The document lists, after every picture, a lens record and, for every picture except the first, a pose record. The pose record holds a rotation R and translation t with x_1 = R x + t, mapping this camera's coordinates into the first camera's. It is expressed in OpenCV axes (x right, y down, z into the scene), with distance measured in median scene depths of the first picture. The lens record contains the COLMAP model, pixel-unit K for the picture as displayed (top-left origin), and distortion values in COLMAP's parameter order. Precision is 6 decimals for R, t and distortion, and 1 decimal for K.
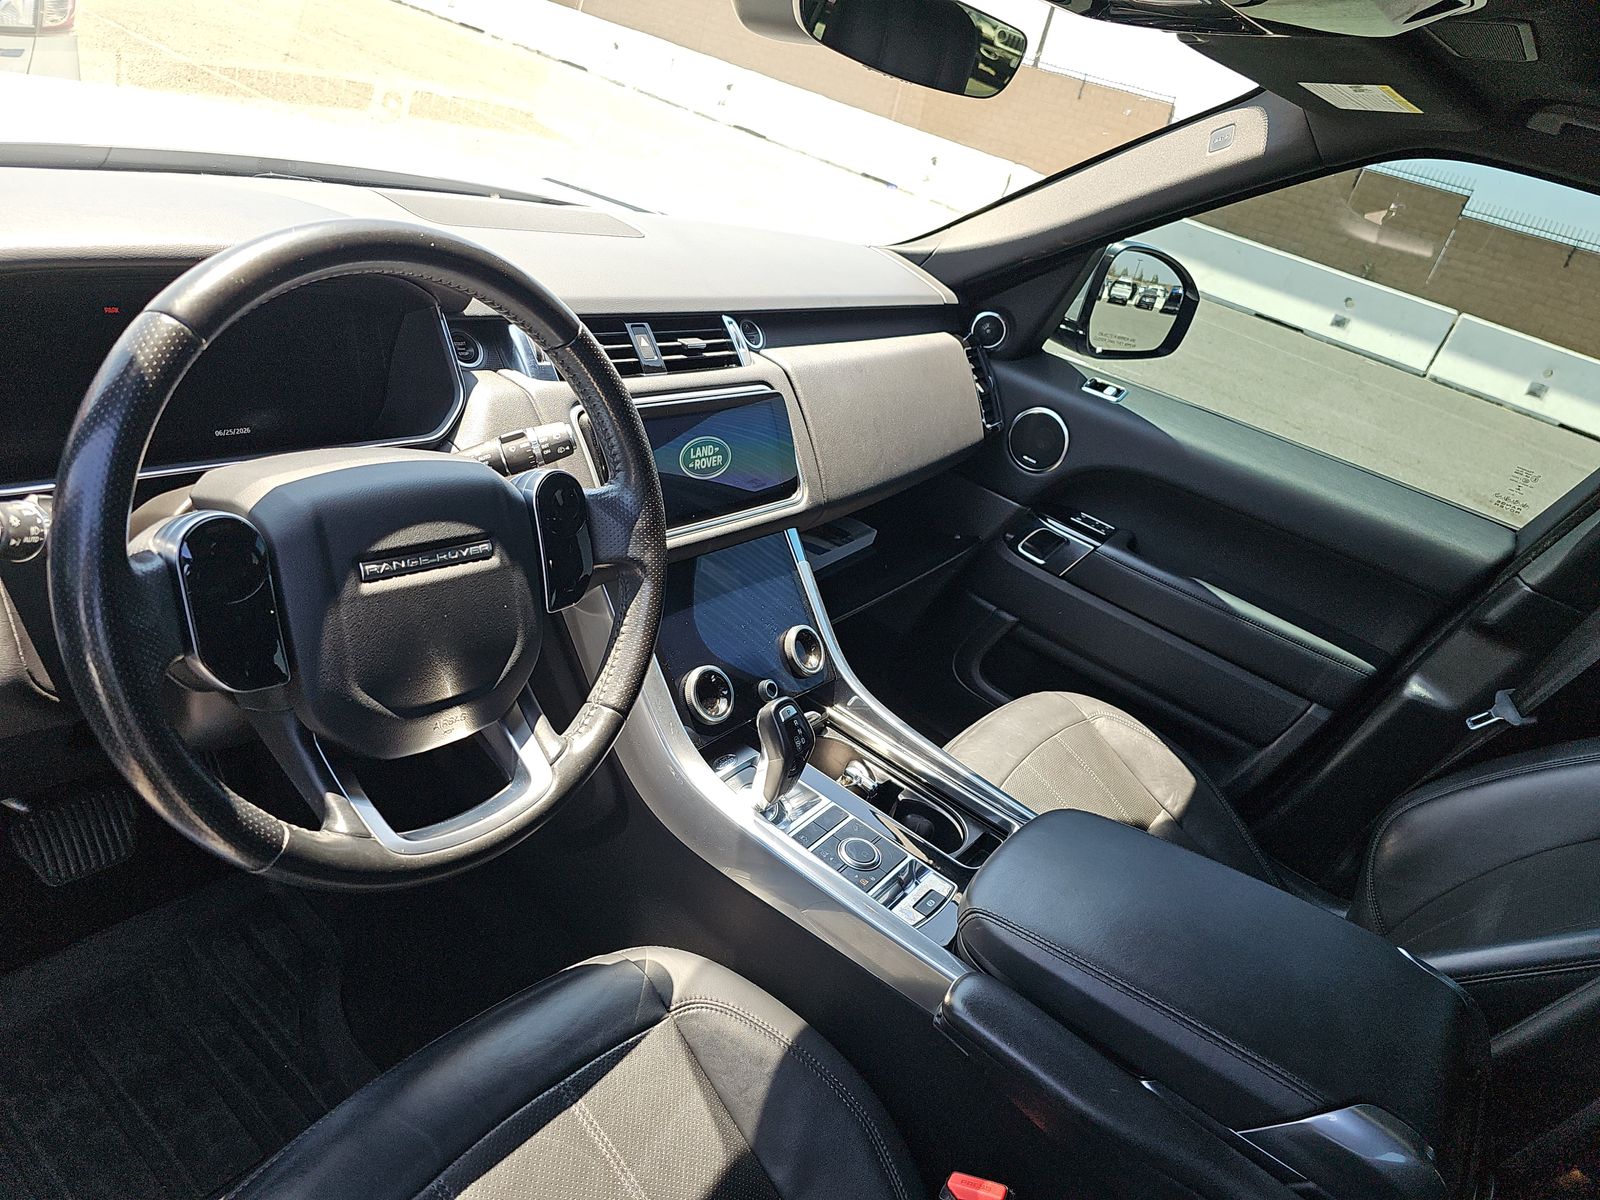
lens RADIAL K [[1067.6, 0, 796.1], [0, 1067.6, 594.2], [0, 0, 1]] dist [0.002911, -0.001344]
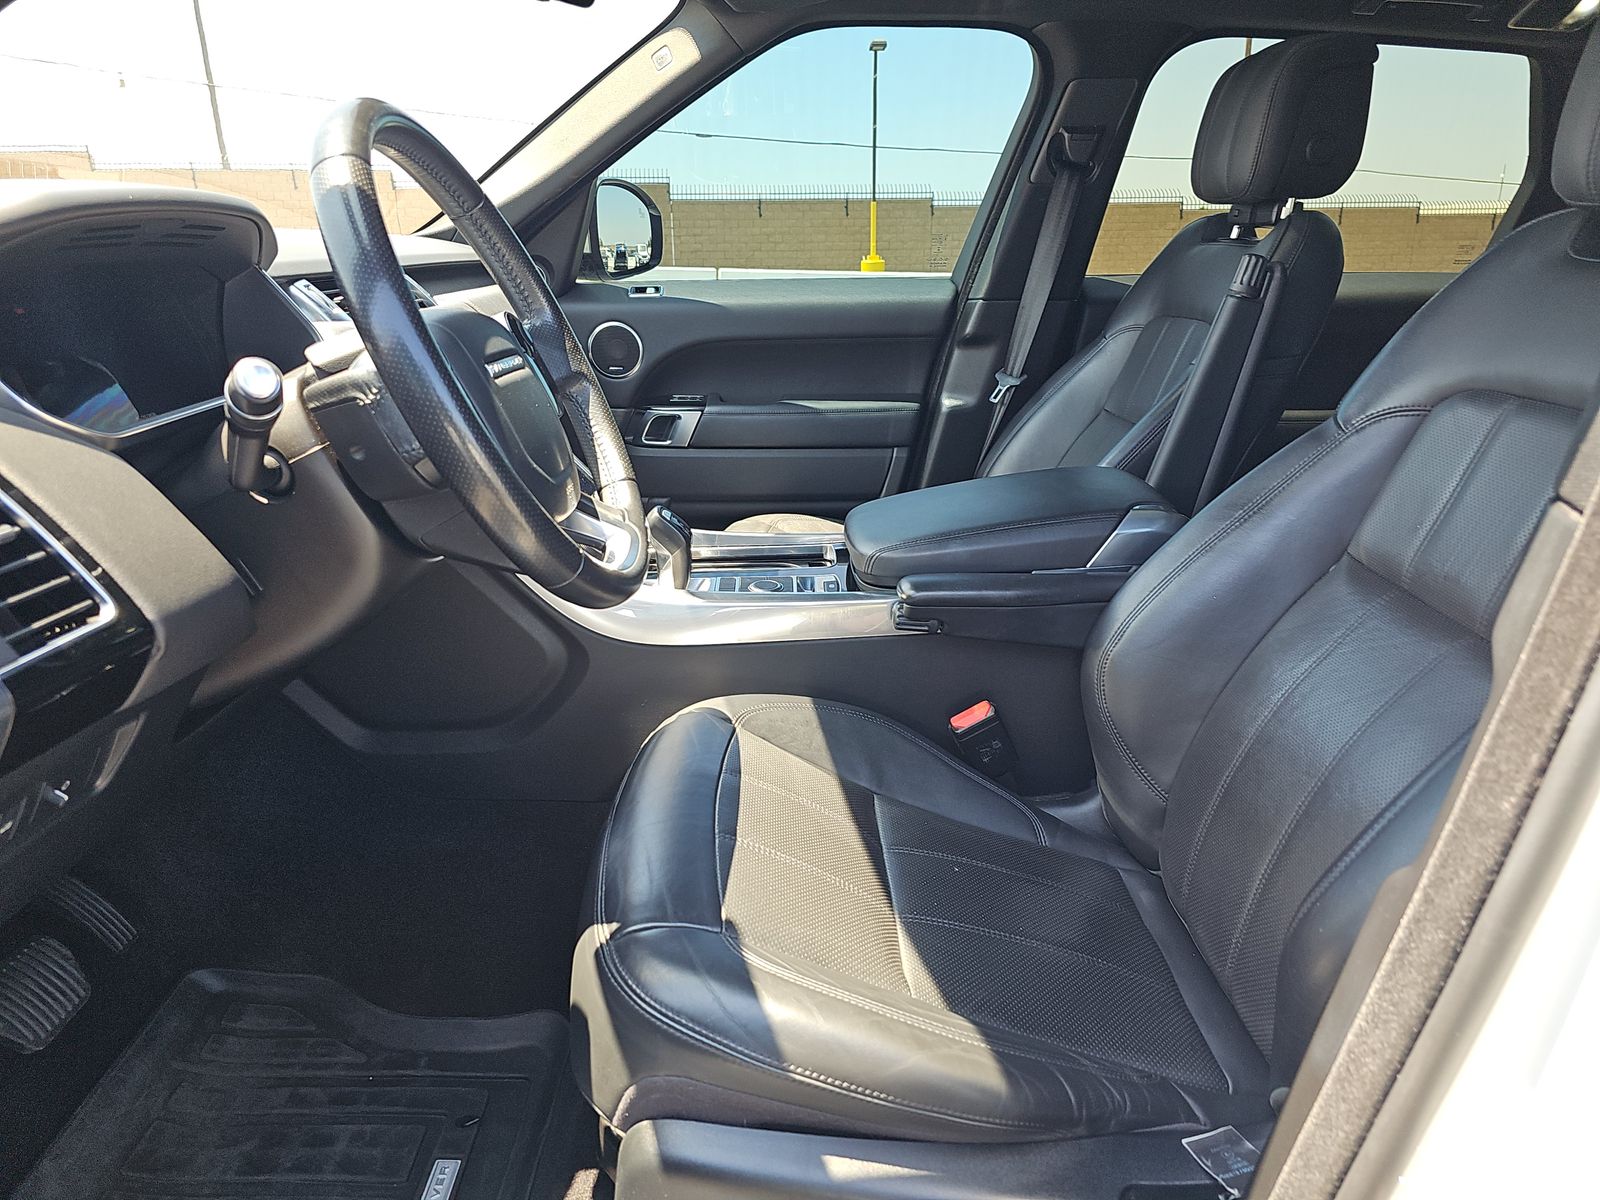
lens RADIAL K [[1067.6, 0, 806.5], [0, 1067.6, 599.0], [0, 0, 1]] dist [0.002911, -0.001344]
pose [[0.752531, -0.430145, 0.498672, -0.493017], [0.456609, 0.886451, 0.075580, 0.165058], [-0.474559, 0.170822, 0.863490, -0.112161]]
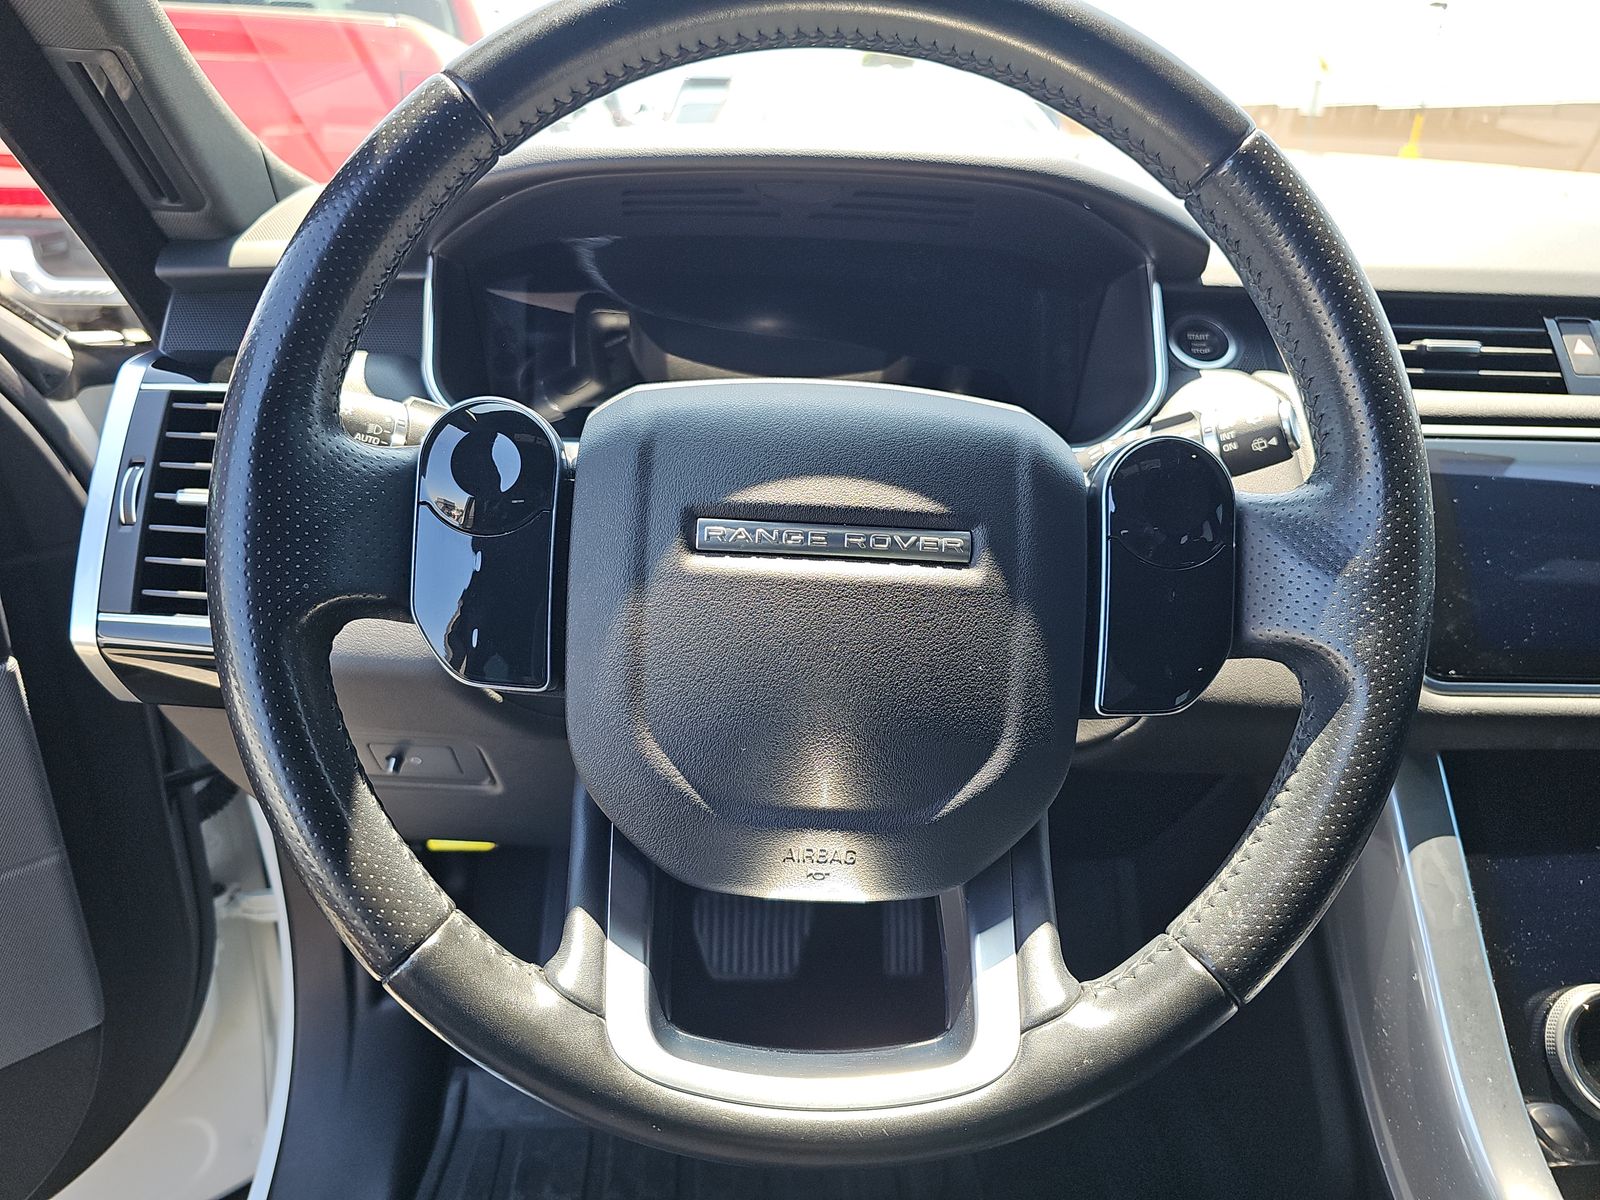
lens RADIAL K [[1067.6, 0, 812.0], [0, 1067.6, 590.1], [0, 0, 1]] dist [0.002911, -0.001344]
pose [[0.621971, 0.060871, -0.780671, 0.045180], [-0.230749, 0.966951, -0.108446, 0.032595], [0.748269, 0.247589, 0.615462, 0.411203]]
